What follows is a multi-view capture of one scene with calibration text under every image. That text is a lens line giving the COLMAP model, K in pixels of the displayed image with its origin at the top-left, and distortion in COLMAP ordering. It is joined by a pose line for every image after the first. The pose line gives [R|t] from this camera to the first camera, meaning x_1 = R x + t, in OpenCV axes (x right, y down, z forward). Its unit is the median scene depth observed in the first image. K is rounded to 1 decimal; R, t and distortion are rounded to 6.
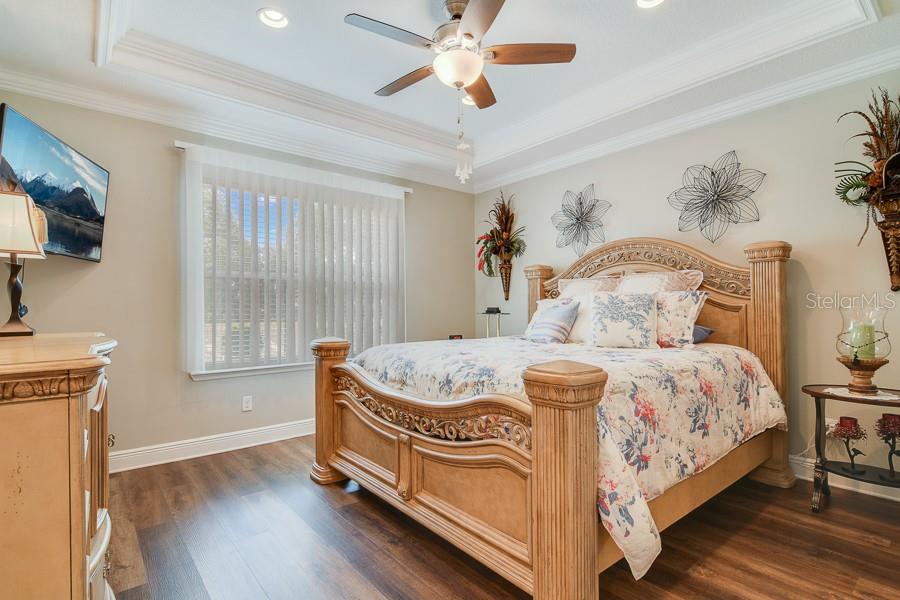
lens RADIAL K [[437.4, 0, 446.5], [0, 437.4, 304.0], [0, 0, 1]] dist [0.000317, 0.000283]
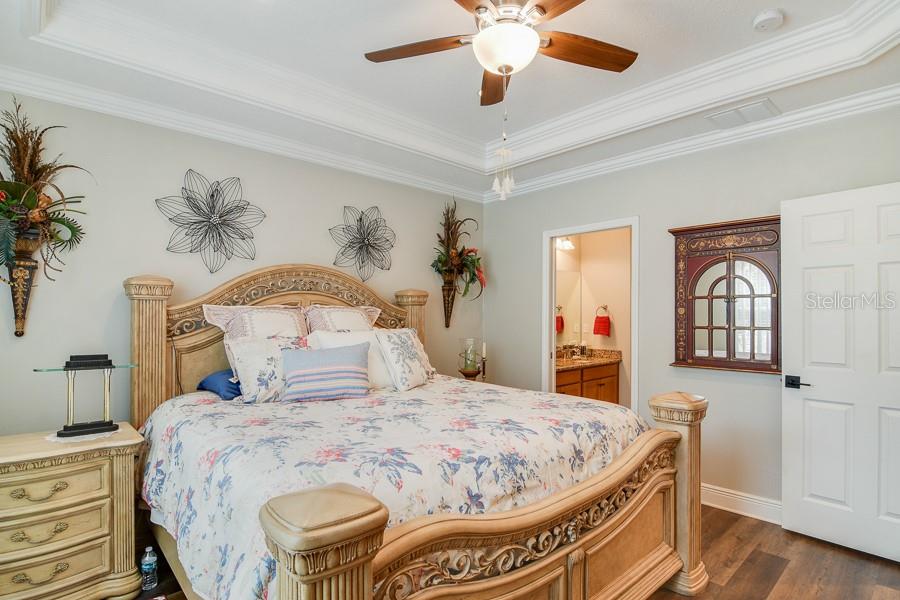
lens RADIAL K [[458.3, 0, 446.4], [0, 458.3, 306.9], [0, 0, 1]] dist [0.001687, -0.000060]
pose [[-0.054451, 0.019329, 0.998329, -0.541993], [-0.013746, 0.999703, -0.020105, -0.052963], [-0.998422, -0.014817, -0.054169, 0.807853]]
